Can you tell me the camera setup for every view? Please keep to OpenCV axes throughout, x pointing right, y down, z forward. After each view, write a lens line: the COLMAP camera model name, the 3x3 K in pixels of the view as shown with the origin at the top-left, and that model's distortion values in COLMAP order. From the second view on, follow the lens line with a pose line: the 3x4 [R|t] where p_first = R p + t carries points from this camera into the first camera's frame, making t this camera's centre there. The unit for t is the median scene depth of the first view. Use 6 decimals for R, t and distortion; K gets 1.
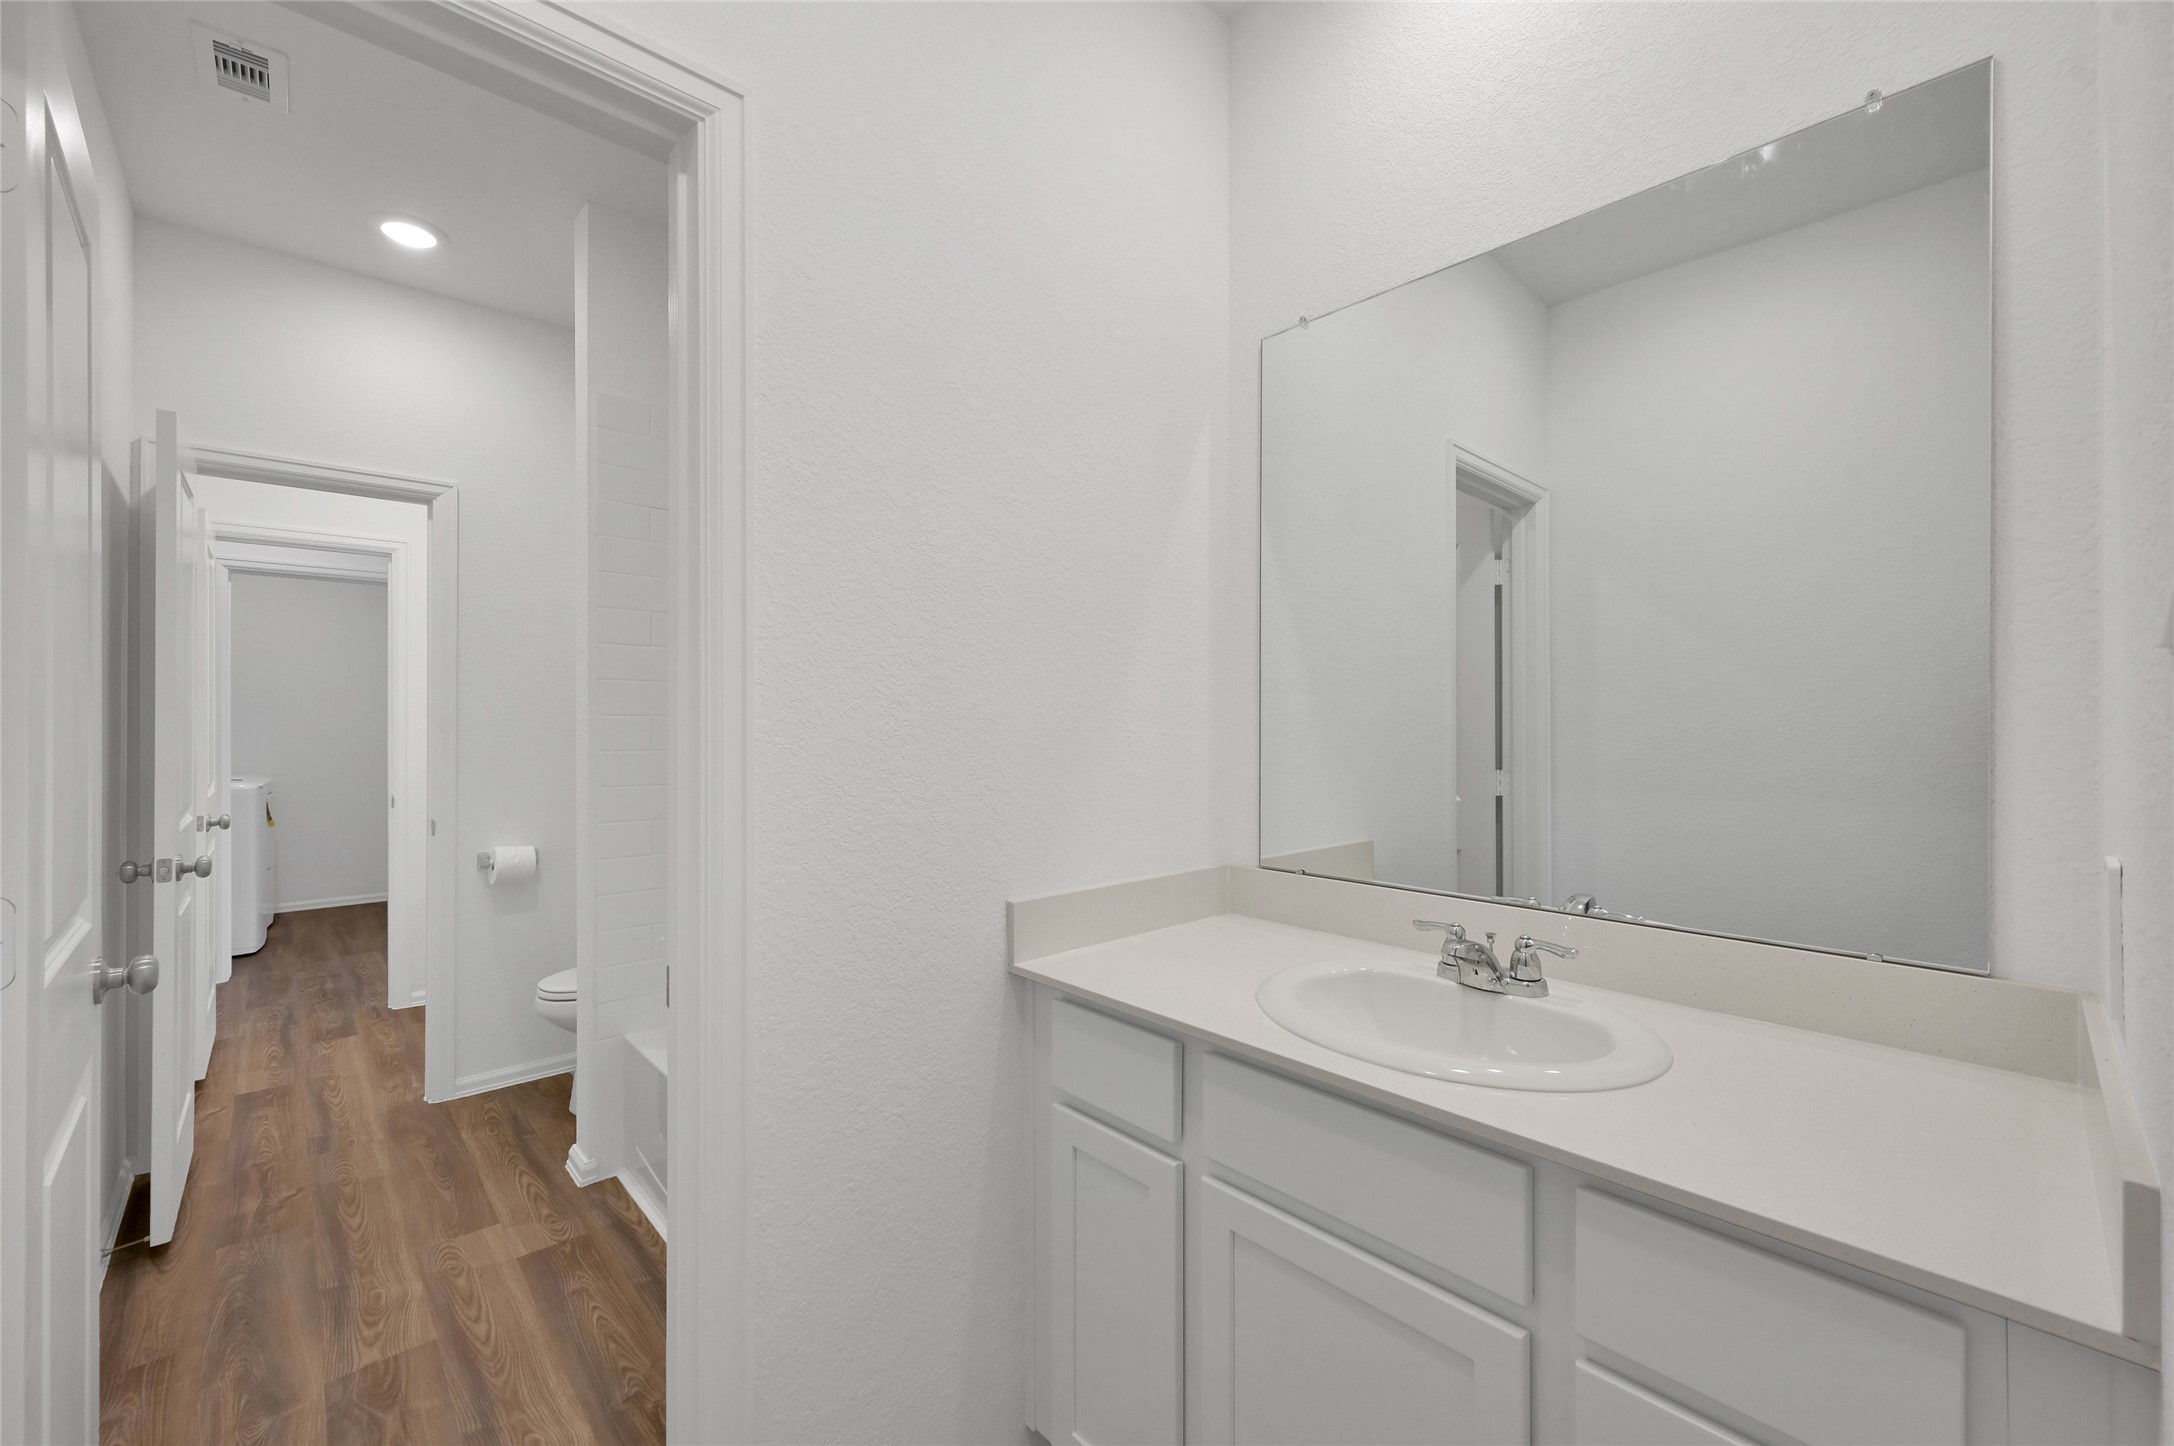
lens RADIAL K [[868.5, 0, 1086.2], [0, 868.5, 724.3], [0, 0, 1]] dist [0.006984, 0.000741]
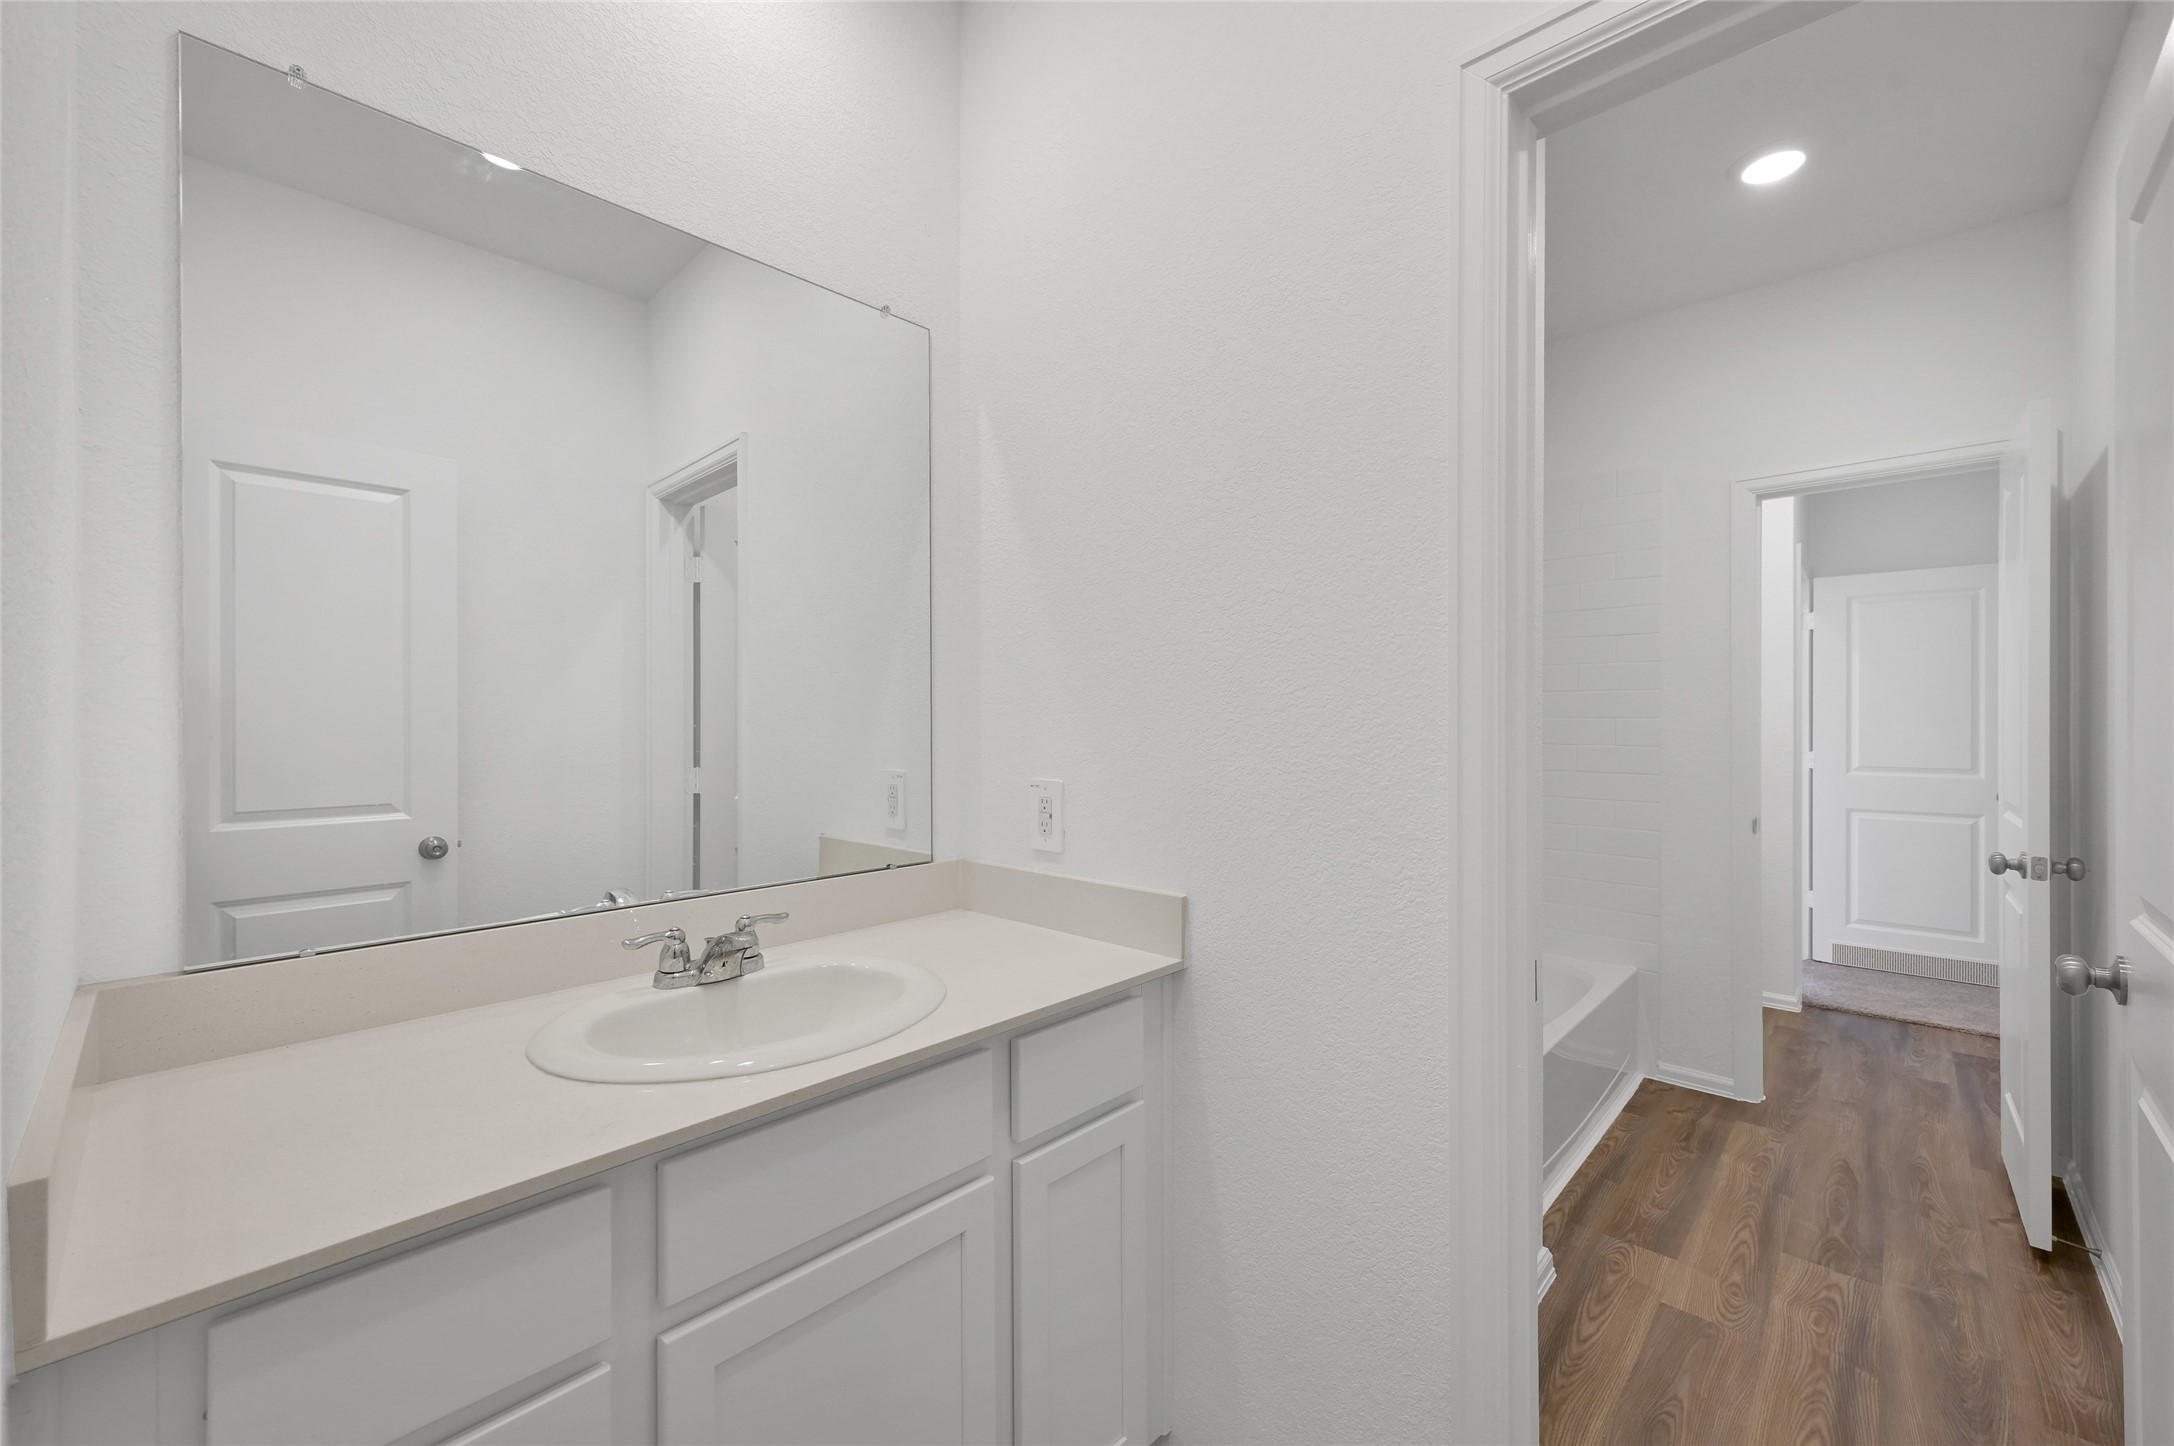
lens RADIAL K [[868.5, 0, 1084.9], [0, 868.5, 715.5], [0, 0, 1]] dist [0.006984, 0.000741]
pose [[-0.071303, 0.010130, 0.997403, -1.106457], [0.002087, 0.999948, -0.010007, 0.006141], [-0.997452, 0.001368, -0.071321, 1.205916]]
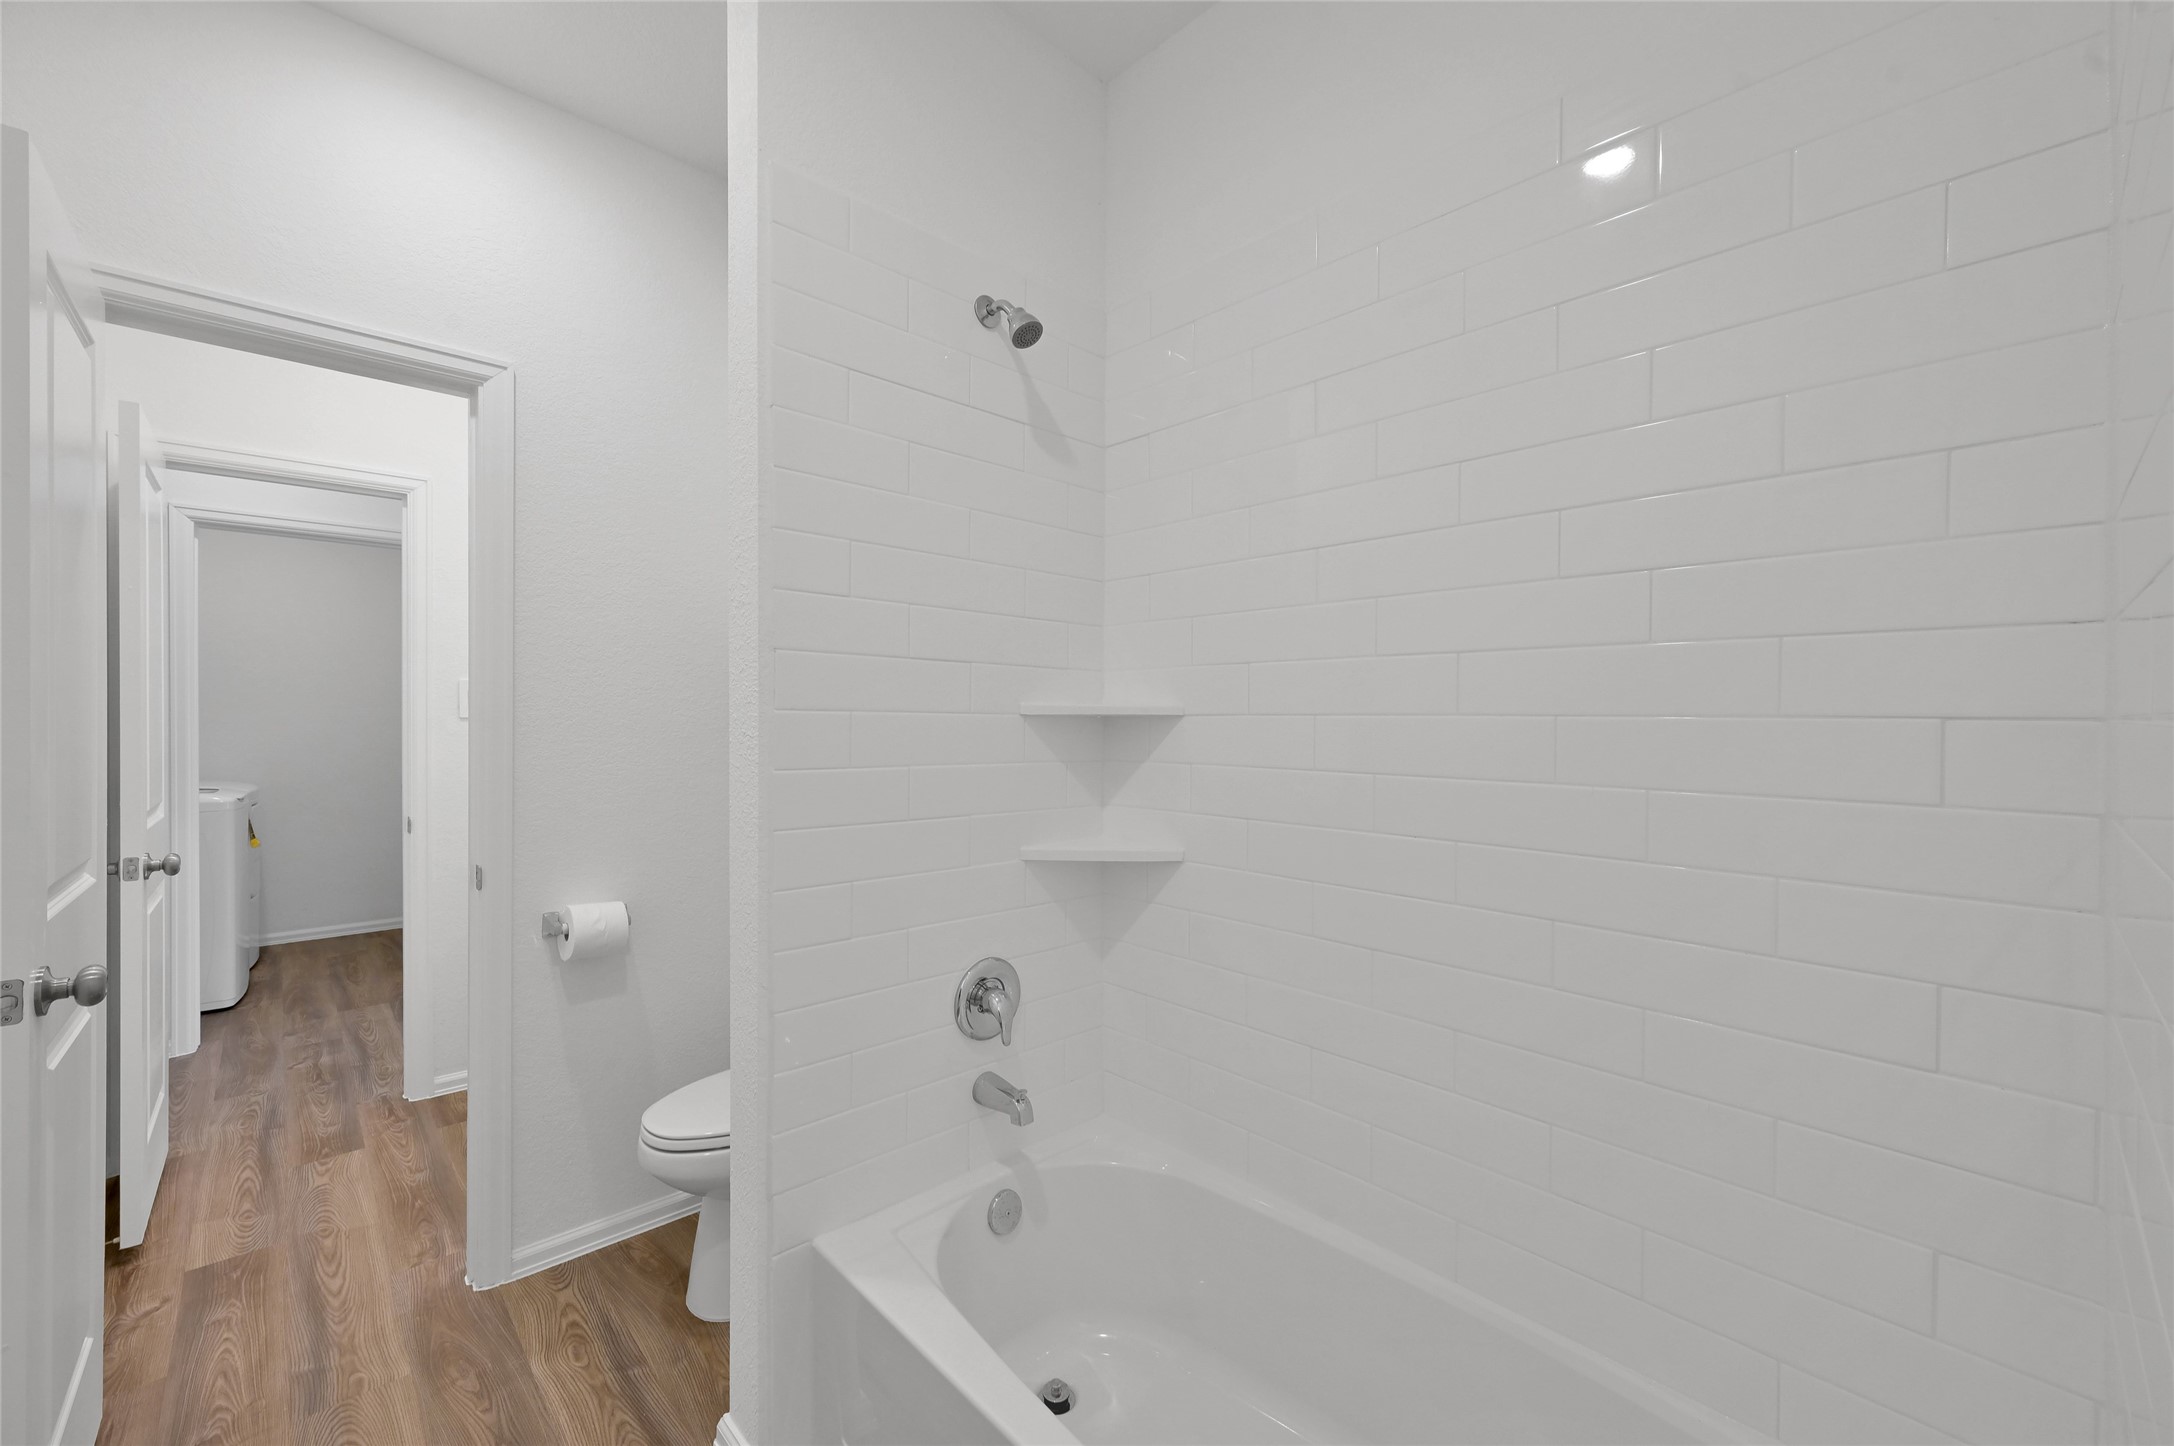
lens RADIAL K [[868.5, 0, 1085.9], [0, 868.5, 729.3], [0, 0, 1]] dist [0.006984, 0.000741]
pose [[0.999993, 0.003291, 0.001637, -0.282539], [-0.003304, 0.999964, 0.007856, -0.002659], [-0.001611, -0.007861, 0.999968, 0.328600]]
